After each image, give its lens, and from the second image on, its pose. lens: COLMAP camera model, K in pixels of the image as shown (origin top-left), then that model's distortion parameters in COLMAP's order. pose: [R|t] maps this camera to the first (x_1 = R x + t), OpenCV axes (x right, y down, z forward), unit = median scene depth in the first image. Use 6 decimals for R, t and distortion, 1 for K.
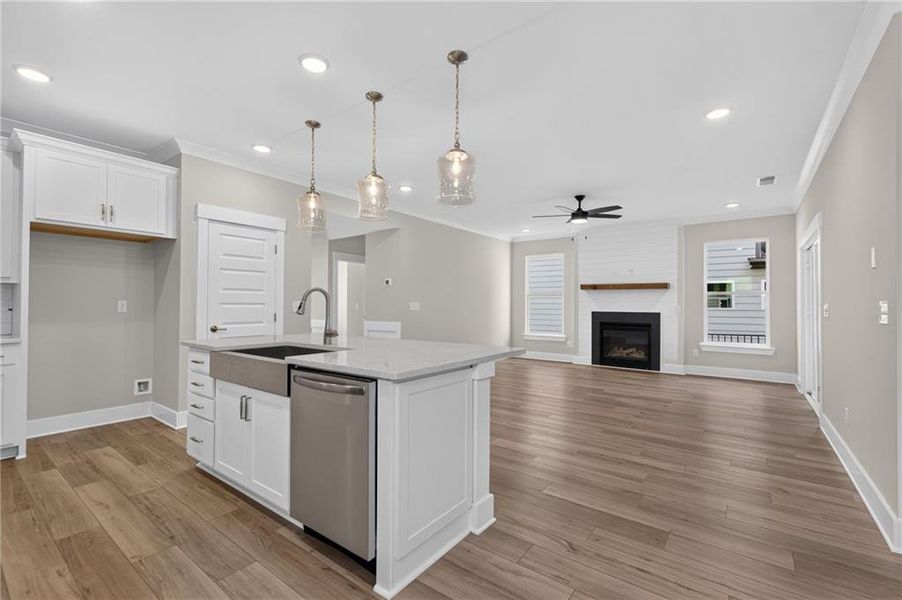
lens RADIAL K [[393.3, 0, 451.0], [0, 393.3, 300.0], [0, 0, 1]] dist [0.002310, 0.000339]
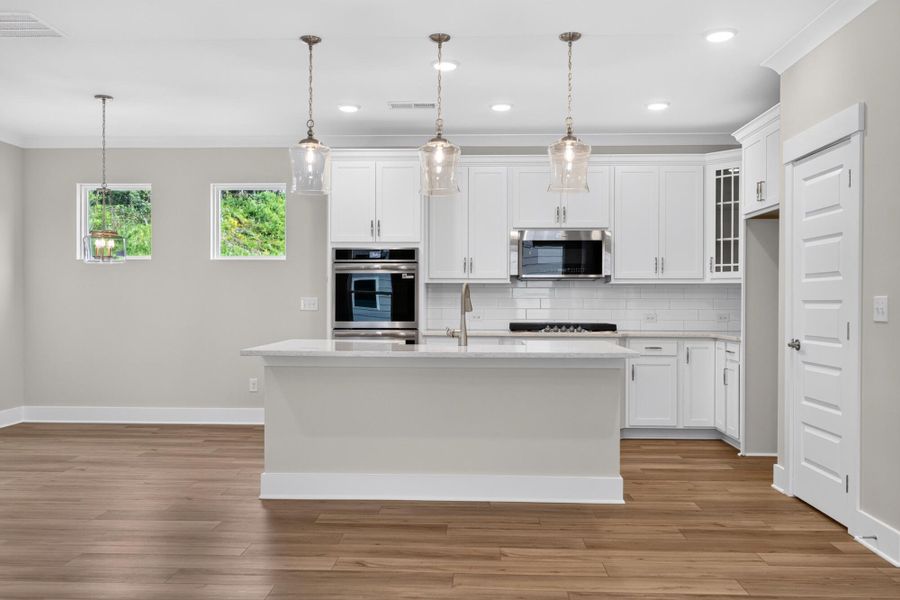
lens RADIAL K [[751.0, 0, 450.0], [0, 751.0, 300.0], [0, 0, 1]] dist [0.008828, 0.000903]
pose [[-0.822157, -0.008429, -0.569198, 0.334947], [0.000091, 0.999888, -0.014939, 0.016981], [0.569261, -0.012334, -0.822065, 1.172413]]
